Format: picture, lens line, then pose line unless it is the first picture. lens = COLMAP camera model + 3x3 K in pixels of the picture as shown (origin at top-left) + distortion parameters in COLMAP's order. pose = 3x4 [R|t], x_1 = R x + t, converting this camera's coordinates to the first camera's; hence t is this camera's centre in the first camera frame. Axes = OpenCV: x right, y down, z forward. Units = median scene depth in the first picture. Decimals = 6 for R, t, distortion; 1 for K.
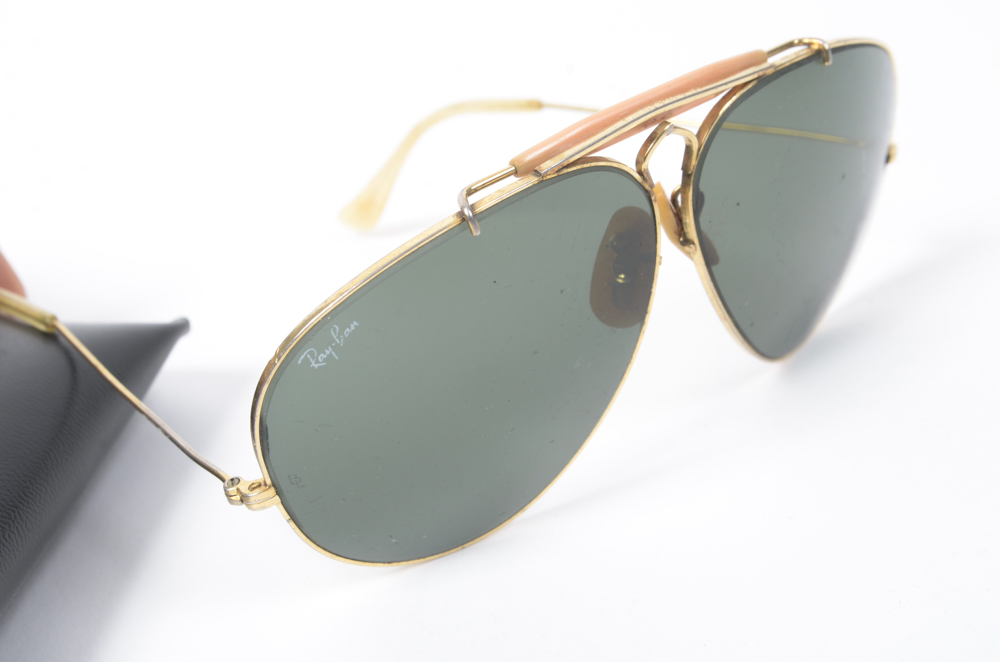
lens RADIAL K [[1485.5, 0, 500.0], [0, 1485.5, 331.0], [0, 0, 1]] dist [-0.100711, -0.022071]
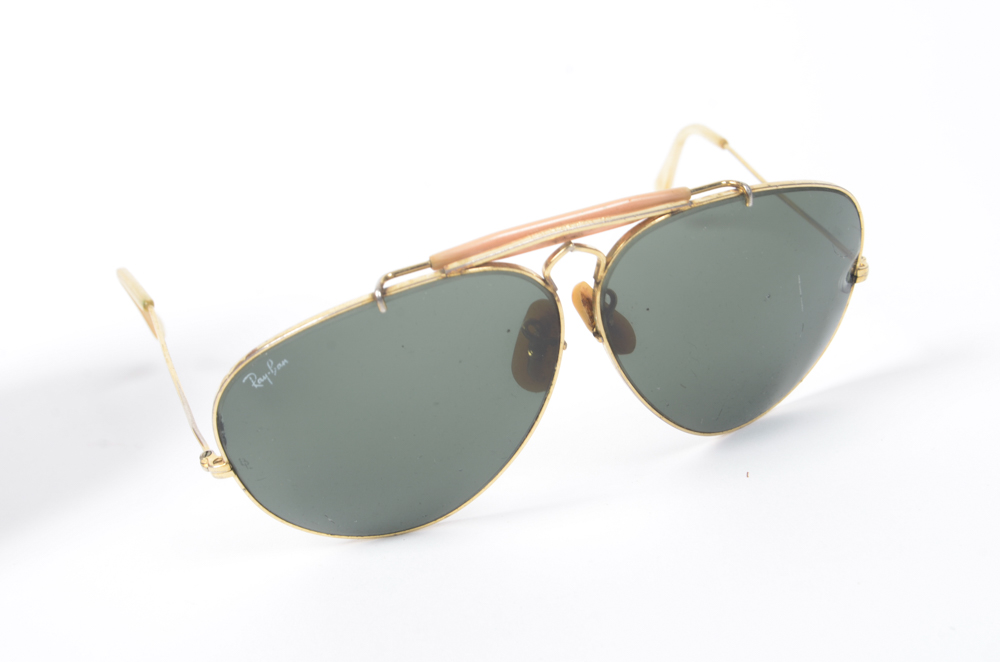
lens RADIAL K [[1485.5, 0, 500.0], [0, 1485.5, 331.0], [0, 0, 1]] dist [-0.100711, -0.022071]
pose [[0.951246, 0.183551, -0.247871, 0.380451], [-0.168864, 0.982431, 0.079457, -0.157125], [0.258101, -0.033726, 0.965529, -0.224666]]
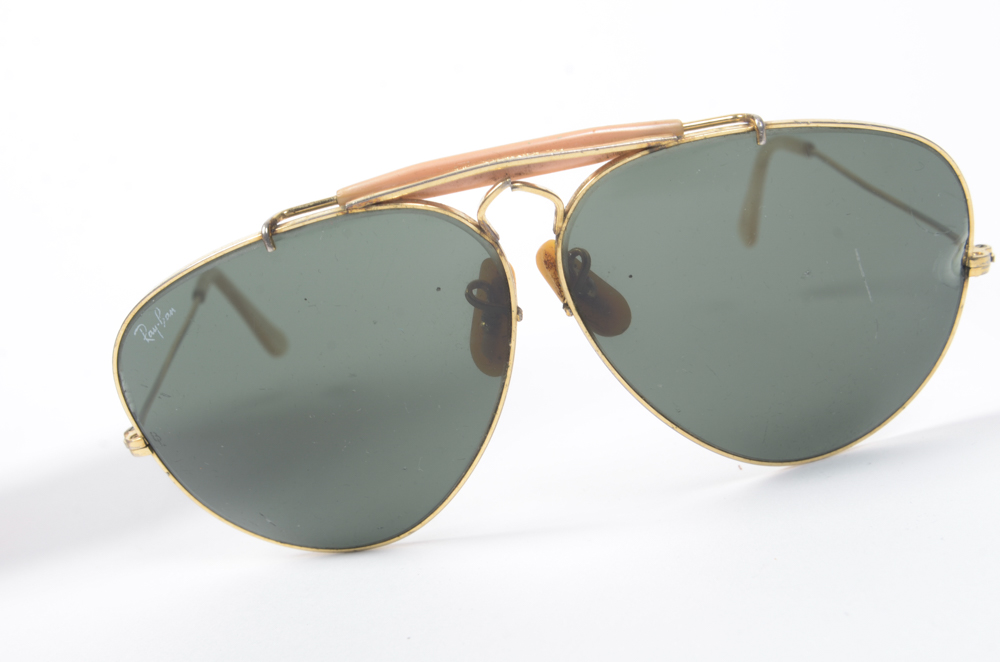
lens RADIAL K [[1485.5, 0, 500.0], [0, 1485.5, 331.0], [0, 0, 1]] dist [-0.100711, -0.022071]
pose [[0.807521, 0.186379, -0.559618, 0.690192], [-0.201610, 0.978838, 0.035079, -0.073865], [0.554313, 0.084497, 0.828008, 0.176108]]
